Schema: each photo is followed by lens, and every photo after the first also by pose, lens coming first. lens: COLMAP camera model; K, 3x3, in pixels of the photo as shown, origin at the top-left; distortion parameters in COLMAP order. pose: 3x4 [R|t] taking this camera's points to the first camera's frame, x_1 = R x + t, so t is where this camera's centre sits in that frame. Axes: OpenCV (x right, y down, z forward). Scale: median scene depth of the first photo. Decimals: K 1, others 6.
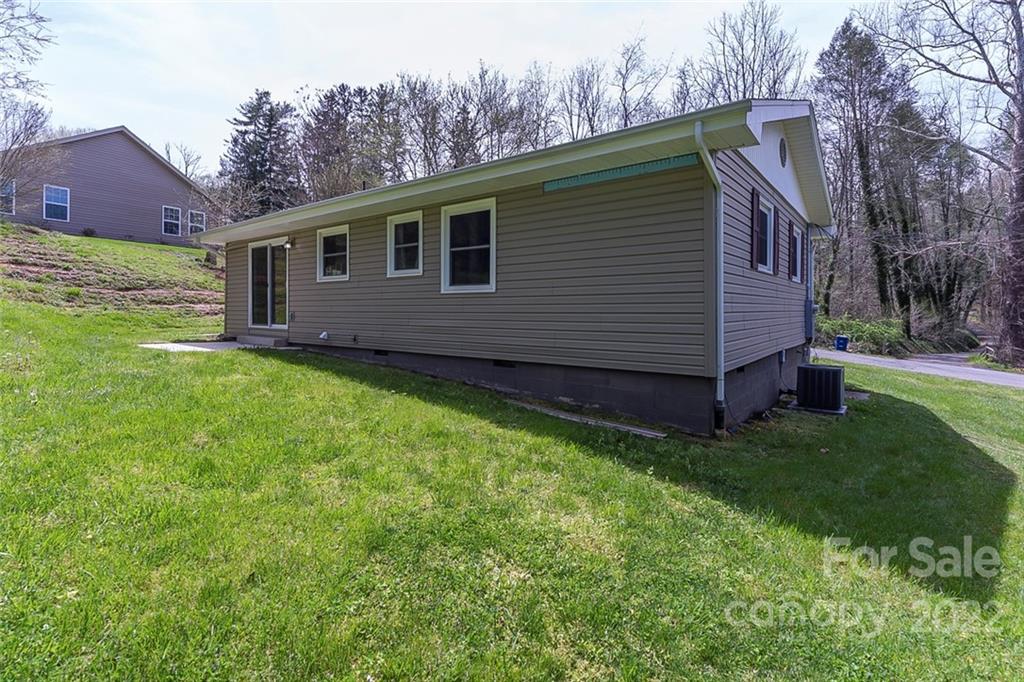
lens RADIAL K [[479.7, 0, 508.4], [0, 479.7, 313.3], [0, 0, 1]] dist [-0.004405, 0.000897]
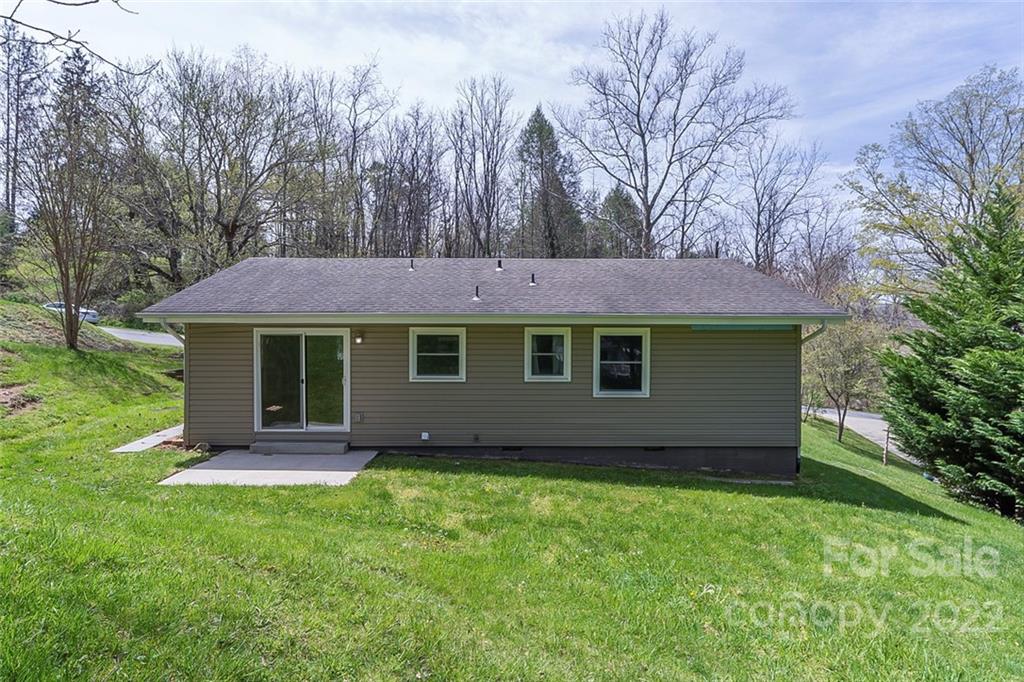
lens RADIAL K [[504.7, 0, 493.3], [0, 504.7, 327.7], [0, 0, 1]] dist [0.001788, -0.000577]
pose [[0.785203, -0.007329, 0.619196, -0.551627], [0.003244, 0.999965, 0.007723, -0.111187], [-0.619230, -0.004056, 0.785199, 0.063216]]
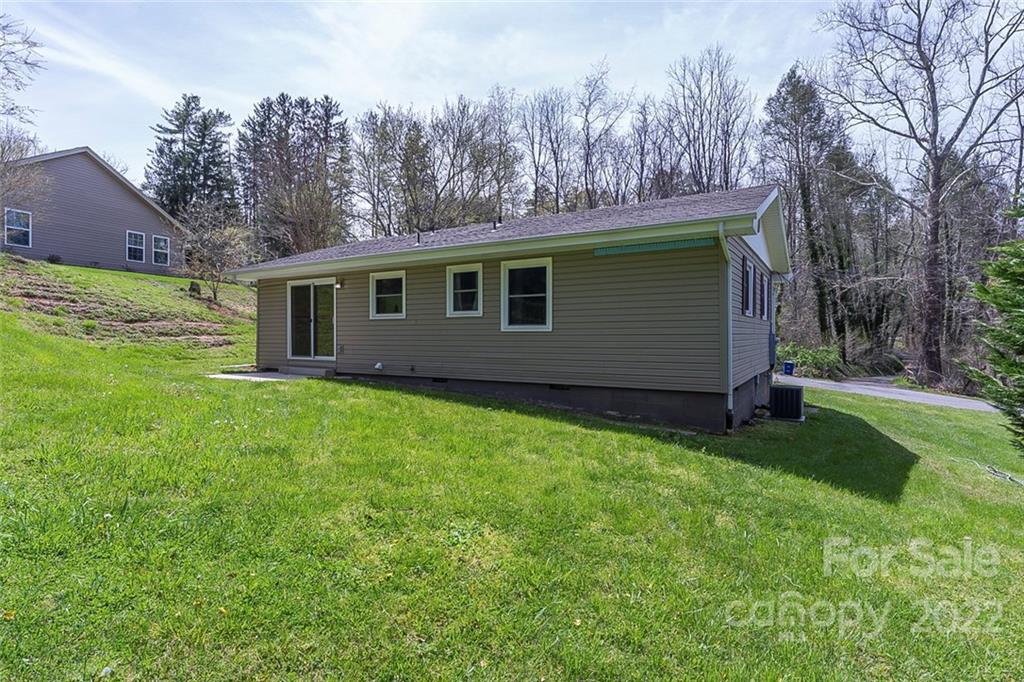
lens RADIAL K [[504.7, 0, 515.4], [0, 504.7, 338.4], [0, 0, 1]] dist [0.001788, -0.000577]
pose [[0.992735, -0.002329, 0.120302, -0.124223], [0.002667, 0.999993, -0.002643, -0.009318], [-0.120295, 0.002945, 0.992734, -0.140888]]
